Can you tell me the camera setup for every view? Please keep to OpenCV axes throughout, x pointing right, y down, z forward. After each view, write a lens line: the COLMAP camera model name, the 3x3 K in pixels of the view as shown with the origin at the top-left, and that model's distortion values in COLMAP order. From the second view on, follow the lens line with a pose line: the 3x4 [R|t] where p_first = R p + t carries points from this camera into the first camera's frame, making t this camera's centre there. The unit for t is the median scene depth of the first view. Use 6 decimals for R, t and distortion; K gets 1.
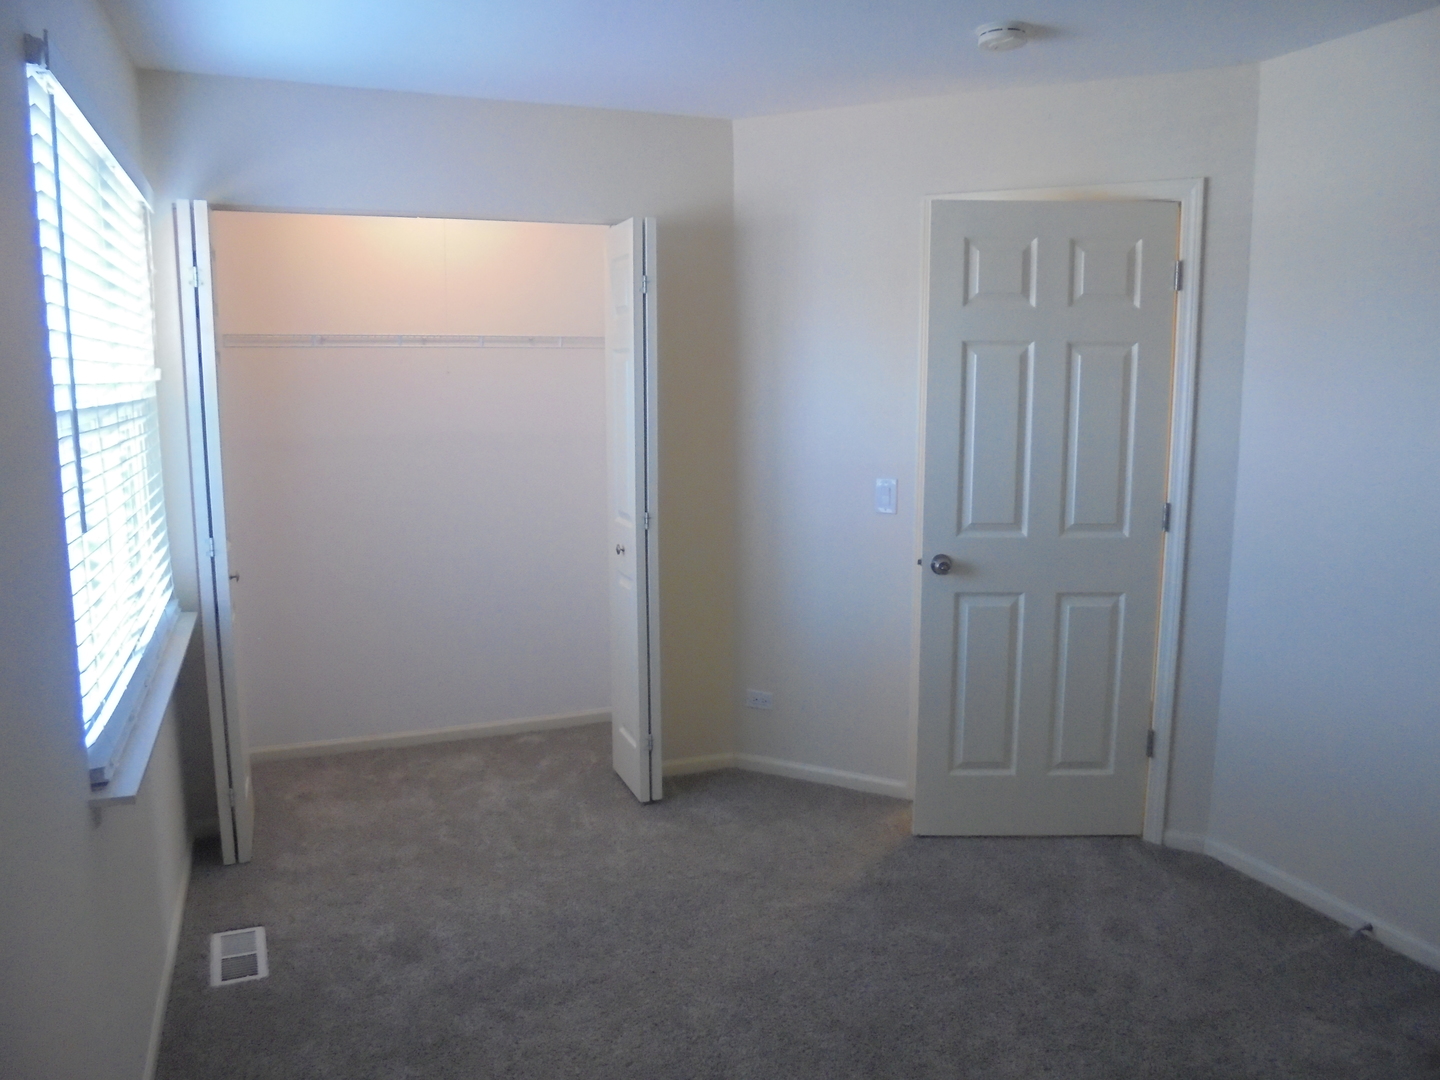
lens RADIAL K [[1086.5, 0, 717.0], [0, 1086.5, 536.2], [0, 0, 1]] dist [-0.126412, 0.103608]
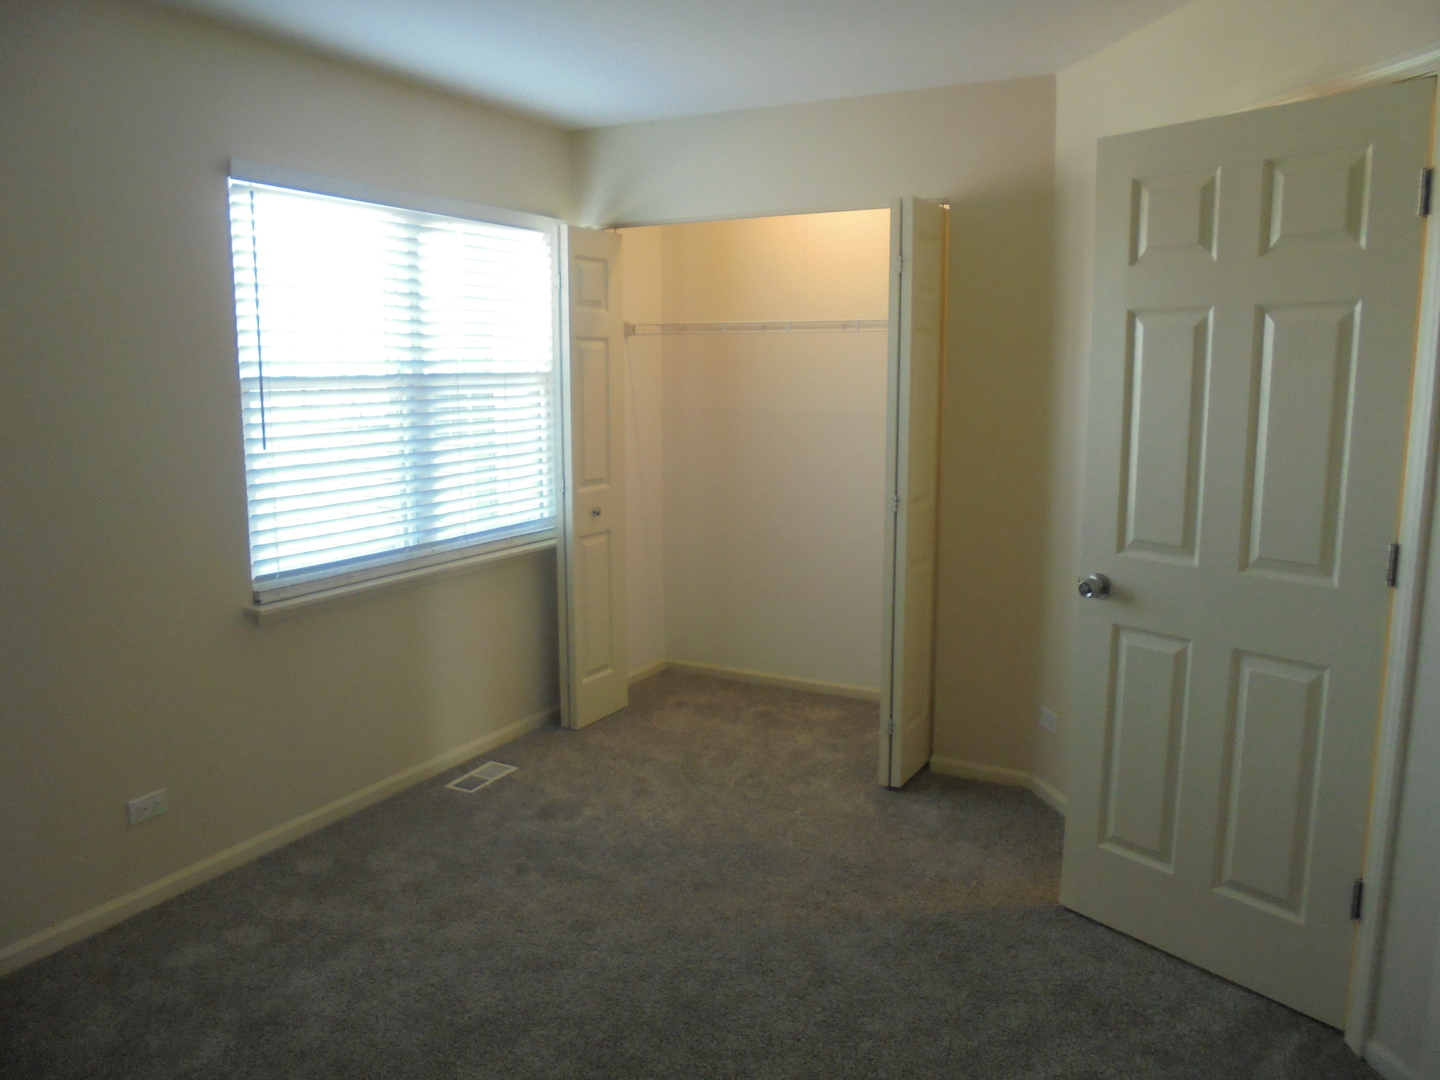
lens RADIAL K [[1086.5, 0, 717.0], [0, 1086.5, 536.2], [0, 0, 1]] dist [-0.126412, 0.103608]
pose [[0.636772, 0.118909, -0.761828, 0.636165], [-0.114137, 0.991689, 0.059385, -0.026196], [0.762558, 0.049138, 0.645051, 0.258097]]
